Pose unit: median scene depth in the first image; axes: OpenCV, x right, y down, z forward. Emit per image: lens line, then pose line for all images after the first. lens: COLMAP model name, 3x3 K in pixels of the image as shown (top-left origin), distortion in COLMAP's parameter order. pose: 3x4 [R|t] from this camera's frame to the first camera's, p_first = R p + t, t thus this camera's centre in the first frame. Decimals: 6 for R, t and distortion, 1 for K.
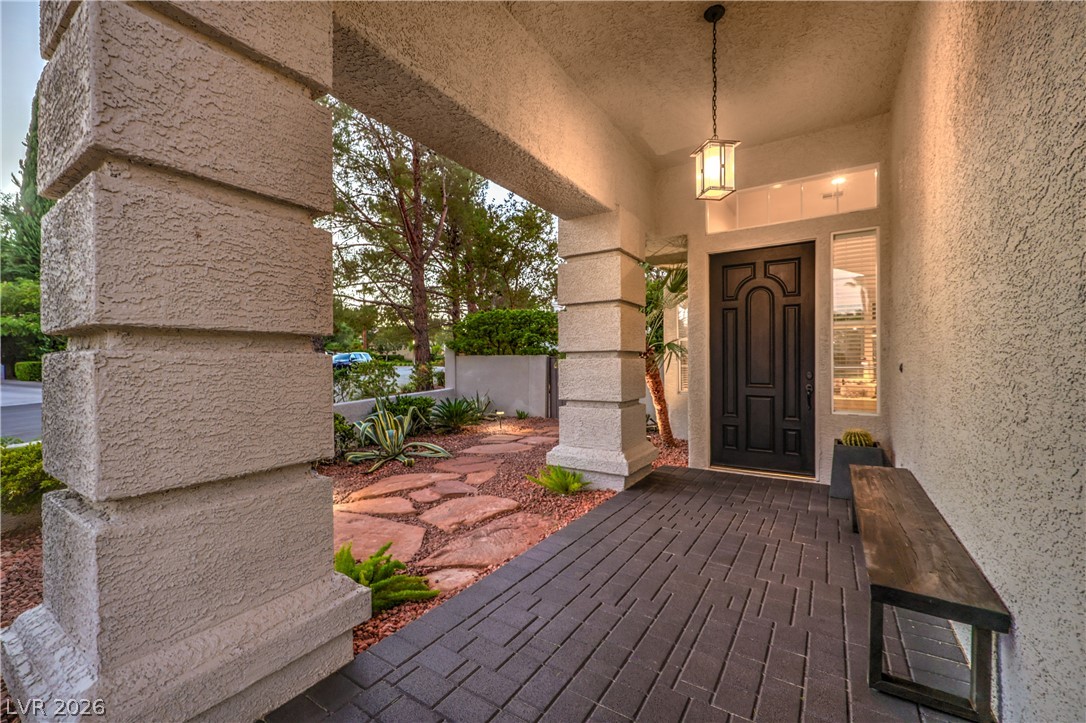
lens RADIAL K [[439.6, 0, 543.0], [0, 439.6, 361.5], [0, 0, 1]] dist [0.000592, 0.000030]
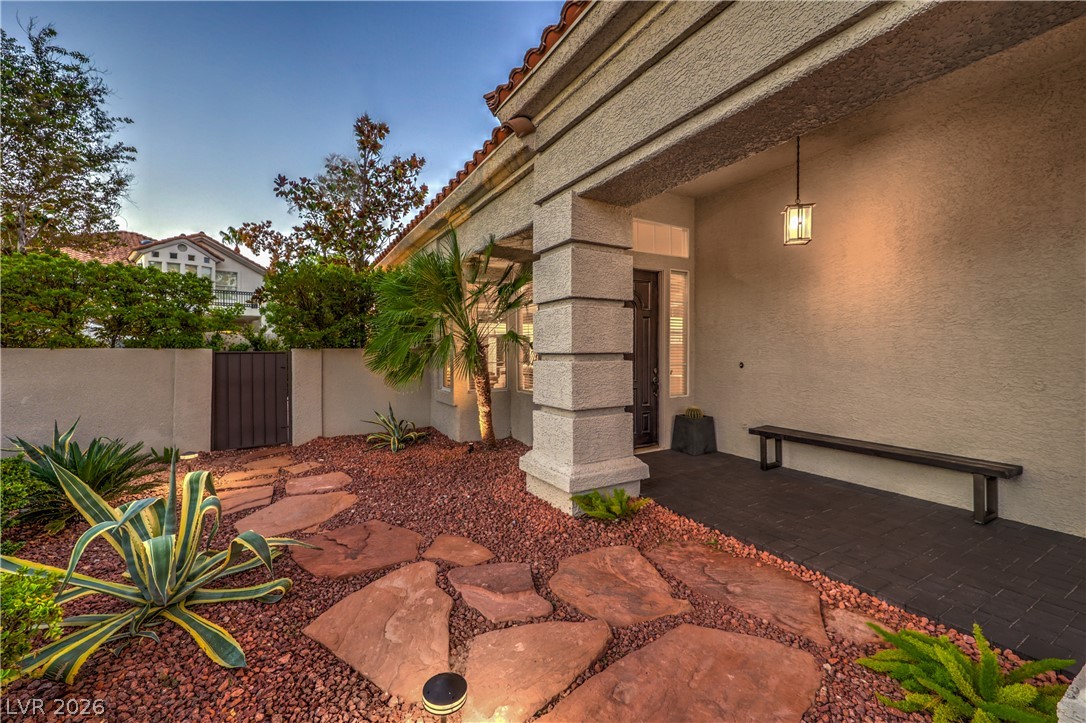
lens RADIAL K [[441.6, 0, 543.0], [0, 441.6, 361.5], [0, 0, 1]] dist [0.000712, 0.000046]
pose [[0.446738, -0.019247, 0.894458, -0.755127], [-0.003964, 0.999716, 0.023492, -0.027623], [-0.894656, -0.014040, 0.446535, 0.706830]]
